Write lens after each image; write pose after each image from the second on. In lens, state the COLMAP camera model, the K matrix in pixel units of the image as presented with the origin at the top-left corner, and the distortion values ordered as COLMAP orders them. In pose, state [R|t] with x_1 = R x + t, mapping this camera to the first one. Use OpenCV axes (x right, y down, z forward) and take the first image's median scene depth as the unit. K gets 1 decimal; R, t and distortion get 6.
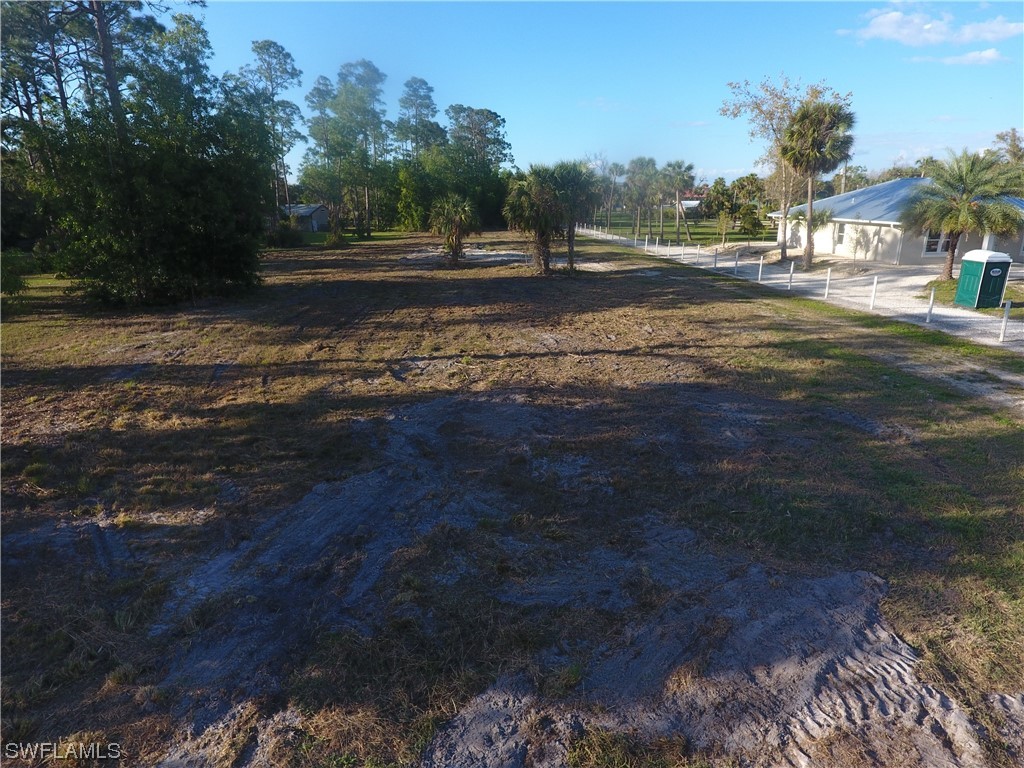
lens RADIAL K [[610.6, 0, 512.7], [0, 610.6, 382.2], [0, 0, 1]] dist [-0.001142, 0.001763]
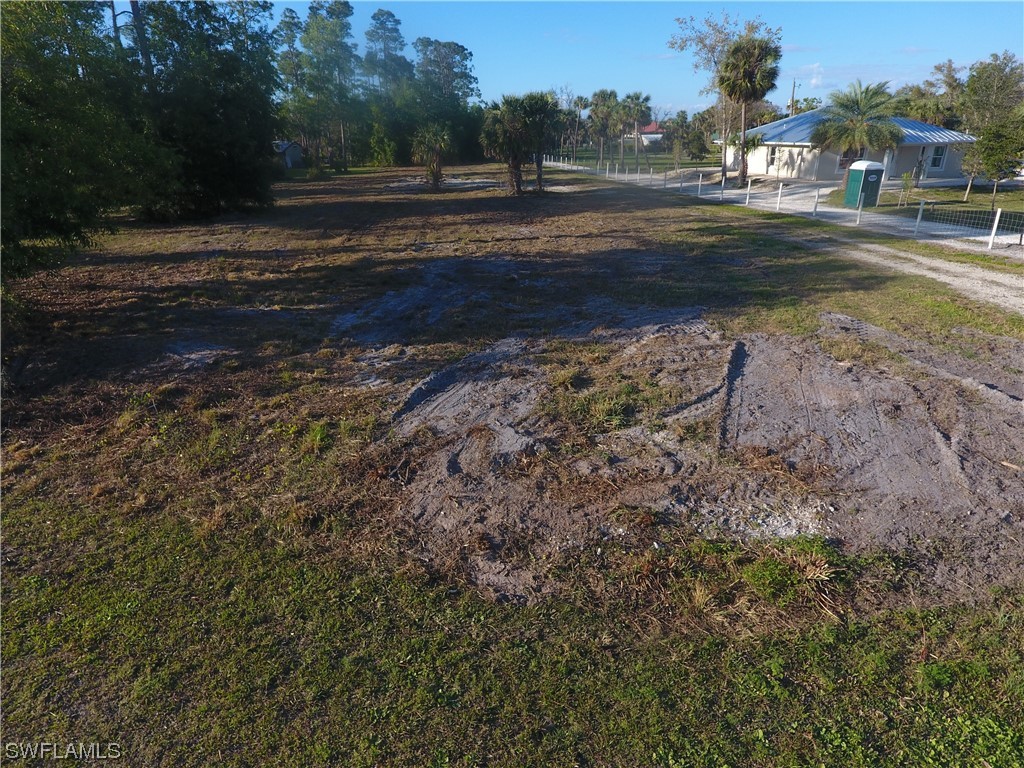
lens RADIAL K [[610.6, 0, 511.0], [0, 610.6, 386.0], [0, 0, 1]] dist [-0.001142, 0.001763]
pose [[0.998693, -0.027783, 0.042891, -0.018944], [0.023633, 0.995253, 0.094410, 0.072956], [-0.045310, -0.093273, 0.994609, -0.175393]]
